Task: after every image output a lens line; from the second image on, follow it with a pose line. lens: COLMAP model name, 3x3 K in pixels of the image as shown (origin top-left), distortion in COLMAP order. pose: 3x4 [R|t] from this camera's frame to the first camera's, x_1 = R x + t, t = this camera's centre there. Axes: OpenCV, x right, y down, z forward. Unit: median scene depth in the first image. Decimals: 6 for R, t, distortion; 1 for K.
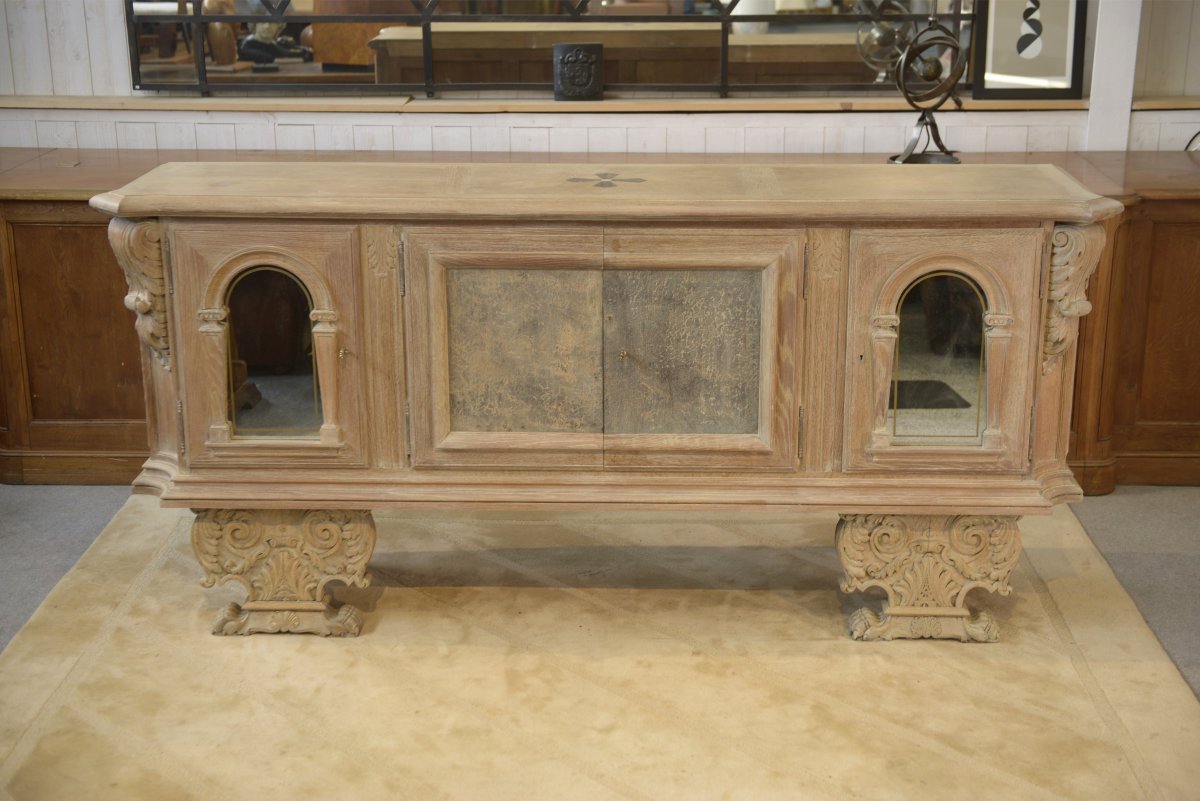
lens RADIAL K [[1803.4, 0, 600.0], [0, 1803.4, 400.5], [0, 0, 1]] dist [0.156680, -0.027387]
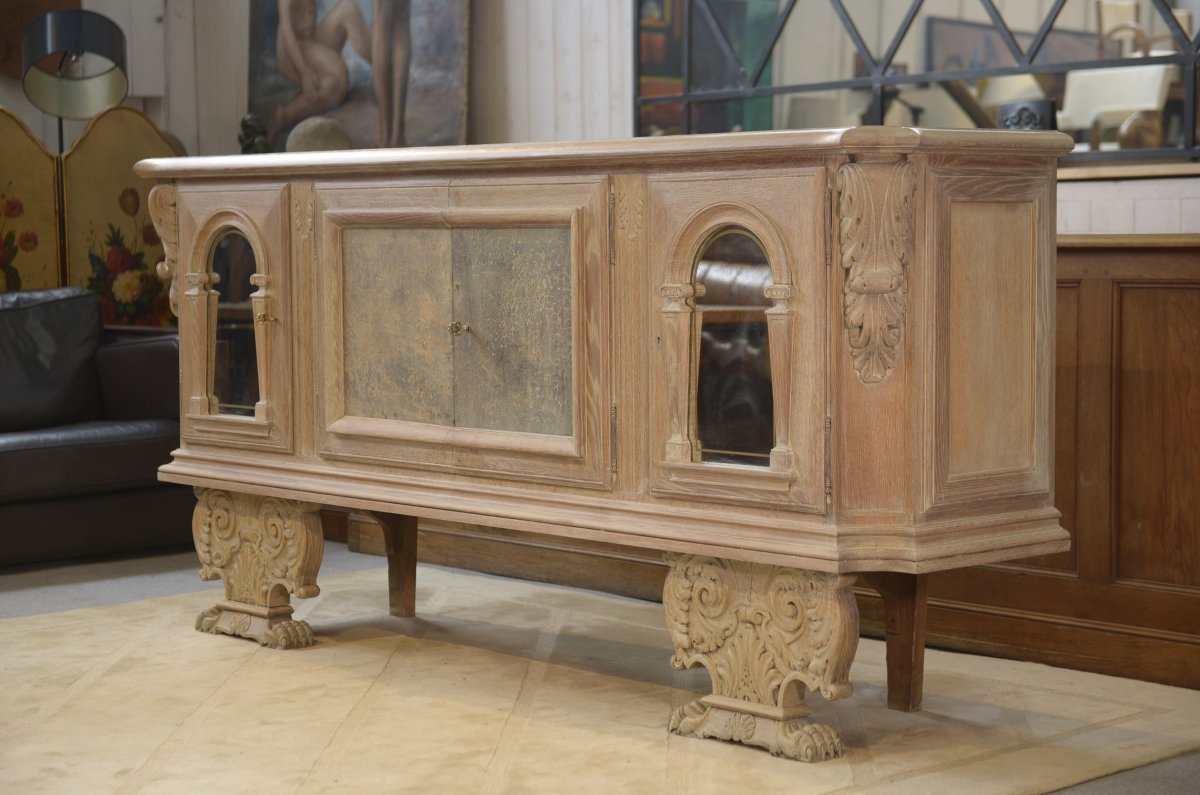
lens RADIAL K [[2381.0, 0, 596.6], [0, 2381.0, 412.0], [0, 0, 1]] dist [0.153663, 0.048594]
pose [[0.690214, 0.050442, -0.721845, 0.850860], [-0.203608, 0.970800, -0.126847, 0.139083], [0.694369, 0.234525, 0.680330, 0.283560]]
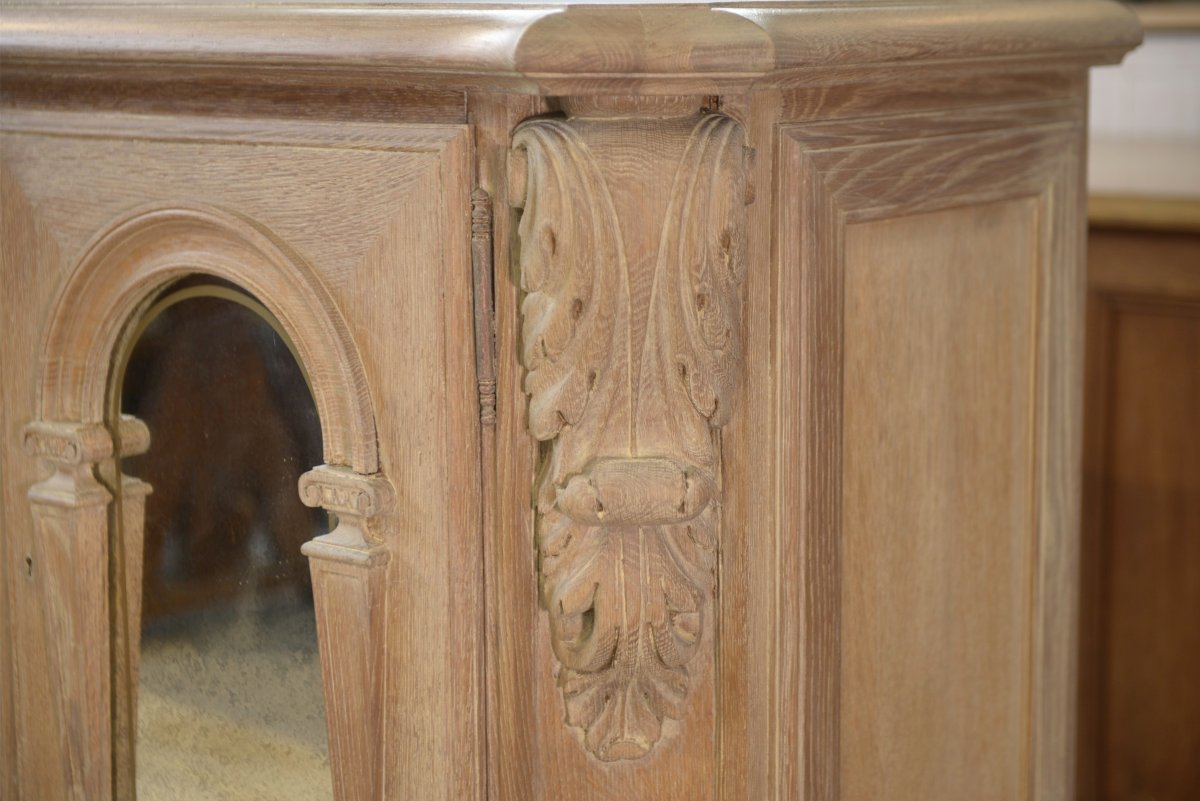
lens RADIAL K [[2326.3, 0, 600.0], [0, 2326.3, 400.5], [0, 0, 1]] dist [0.137185, -0.286505]
pose [[0.784301, 0.100448, -0.612194, 0.429196], [-0.172317, 0.983247, -0.059432, -0.042112], [0.595968, 0.152104, 0.788471, 0.742340]]
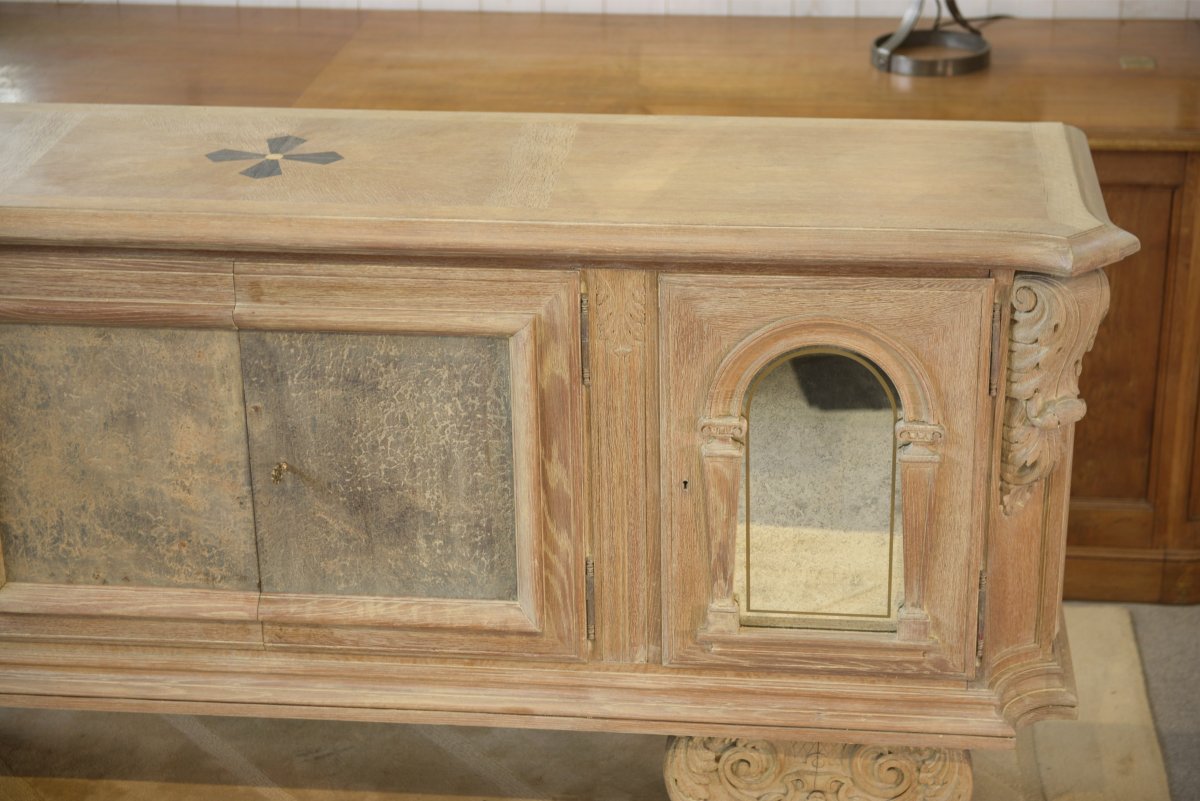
lens RADIAL K [[2326.3, 0, 600.0], [0, 2326.3, 400.5], [0, 0, 1]] dist [0.137185, -0.286505]
pose [[0.996335, 0.021279, -0.082842, 0.174643], [-0.011526, 0.993127, 0.116472, -0.134399], [0.084751, -0.115090, 0.989733, 0.256398]]
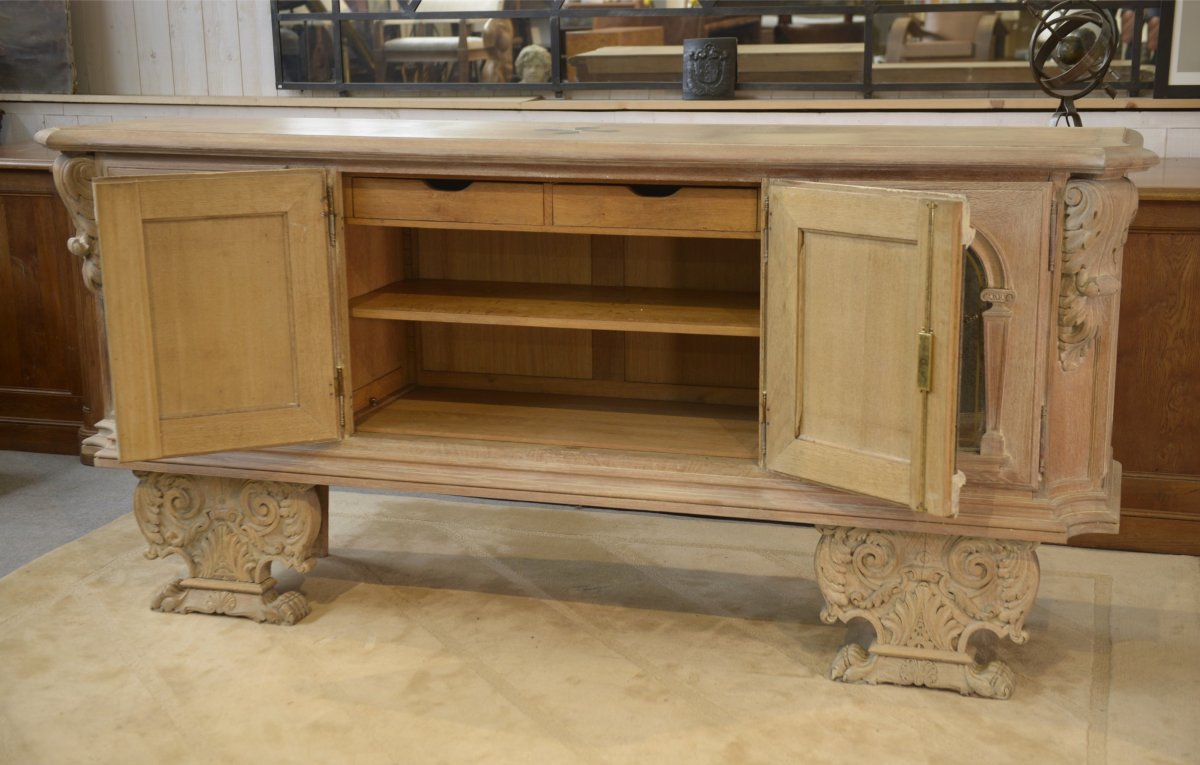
lens RADIAL K [[1744.2, 0, 597.0], [0, 1744.2, 409.2], [0, 0, 1]] dist [0.137262, -0.060784]
pose [[0.962222, 0.054085, -0.266839, 0.252368], [-0.070469, 0.996147, -0.052207, 0.059046], [0.262987, 0.069038, 0.962326, 0.188681]]
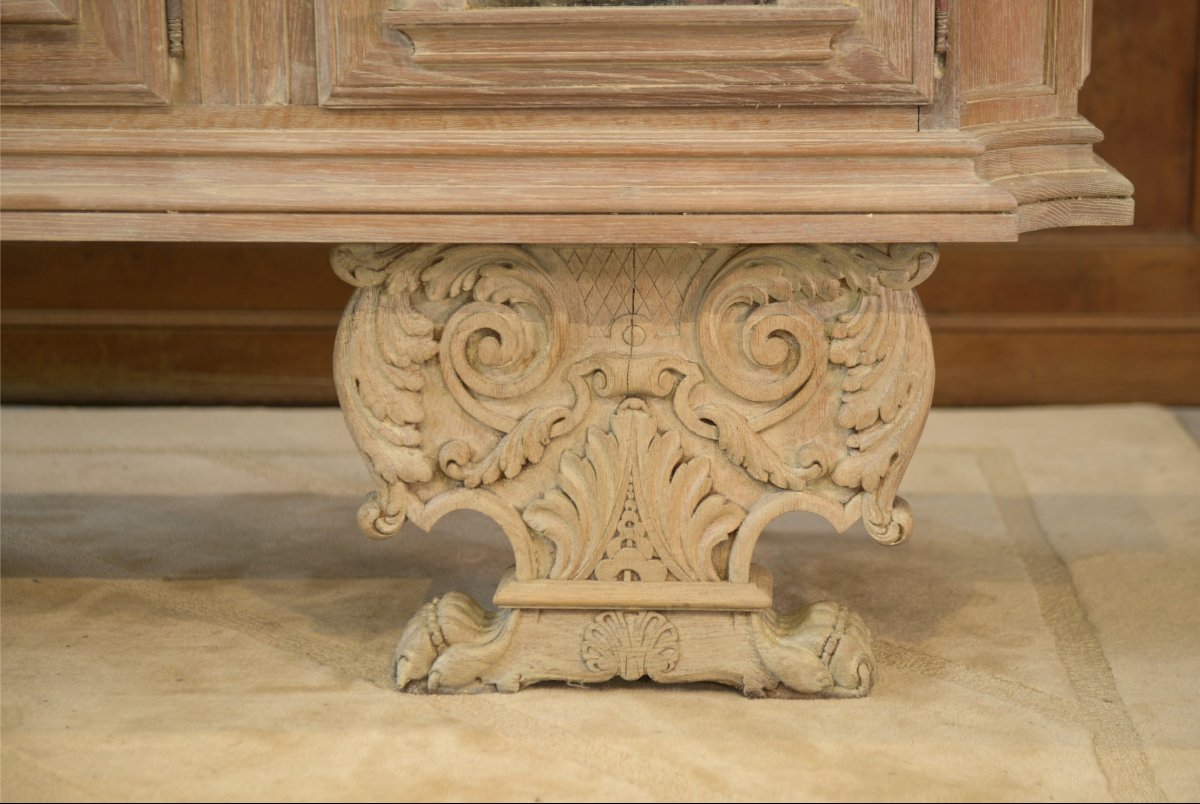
lens RADIAL K [[2496.4, 0, 629.2], [0, 2496.4, 440.2], [0, 0, 1]] dist [0.146922, -0.523610]
pose [[0.999492, 0.001295, -0.031856, 0.197934], [-0.003825, 0.996827, -0.079502, 0.127036], [0.031652, 0.079584, 0.996326, 0.595898]]
